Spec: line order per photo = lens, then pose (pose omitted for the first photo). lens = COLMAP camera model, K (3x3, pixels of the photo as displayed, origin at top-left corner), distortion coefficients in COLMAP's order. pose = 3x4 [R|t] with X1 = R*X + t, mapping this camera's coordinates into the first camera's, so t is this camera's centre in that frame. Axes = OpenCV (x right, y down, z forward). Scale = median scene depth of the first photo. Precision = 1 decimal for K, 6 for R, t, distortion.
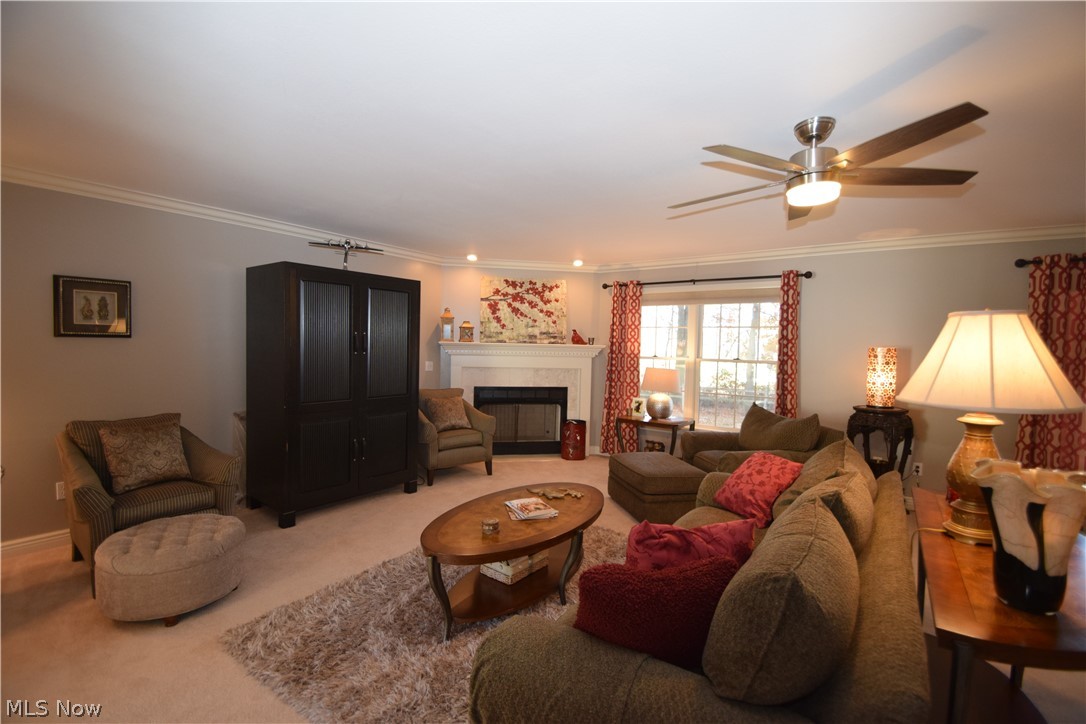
lens RADIAL K [[482.5, 0, 543.0], [0, 482.5, 362.0], [0, 0, 1]] dist [0.012679, 0.000082]
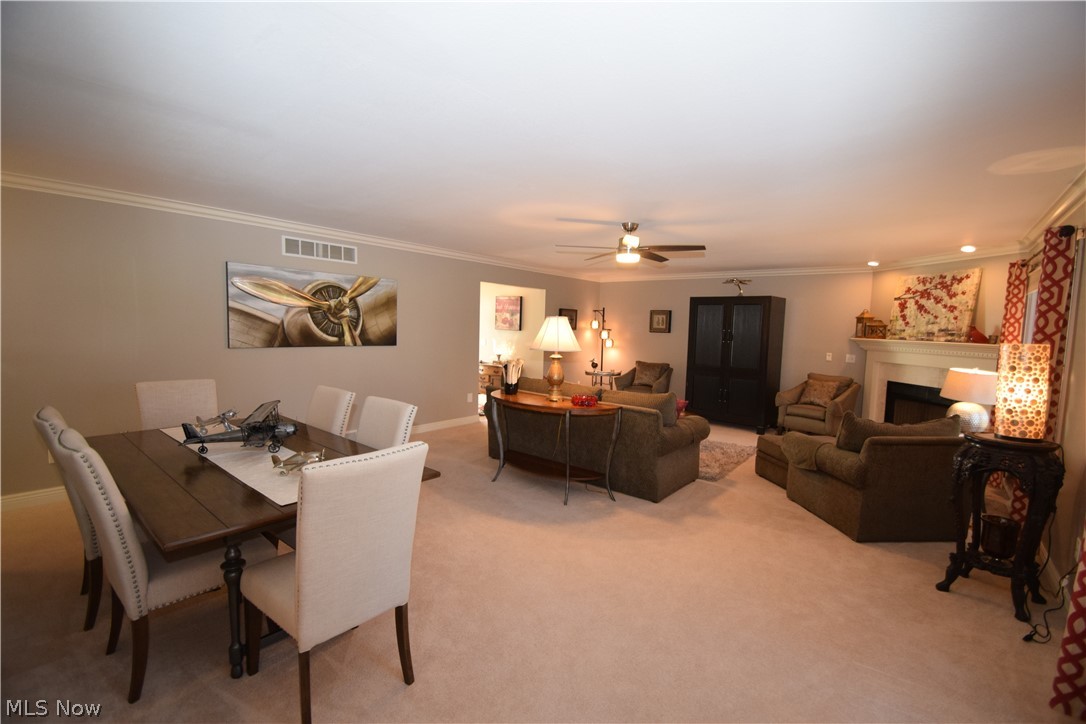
lens RADIAL K [[478.7, 0, 543.0], [0, 478.7, 362.0], [0, 0, 1]] dist [0.013958, -0.014718]
pose [[-0.063753, 0.054847, -0.996457, 0.972054], [-0.071156, 0.995697, 0.059358, 0.000595], [0.995426, 0.074689, -0.059576, 0.299691]]
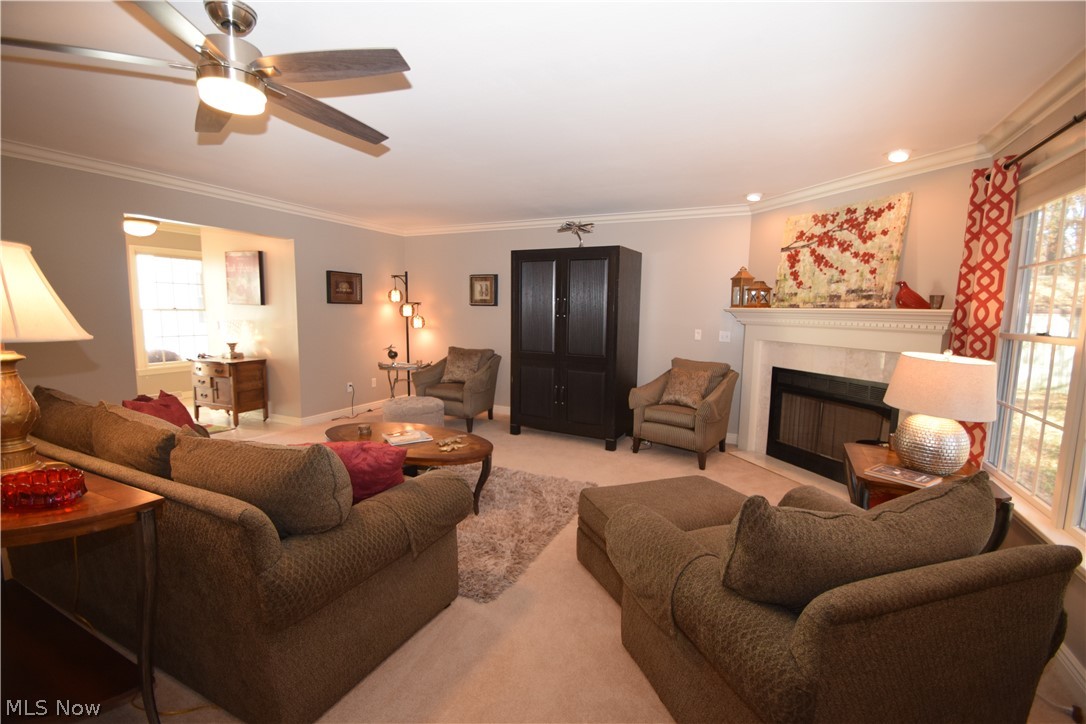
lens RADIAL K [[482.5, 0, 543.0], [0, 482.5, 362.0], [0, 0, 1]] dist [0.012679, 0.000082]
pose [[0.165351, 0.090466, -0.982077, 0.550751], [-0.054007, 0.995120, 0.082574, 0.000015], [0.984755, 0.039385, 0.169429, 0.514609]]
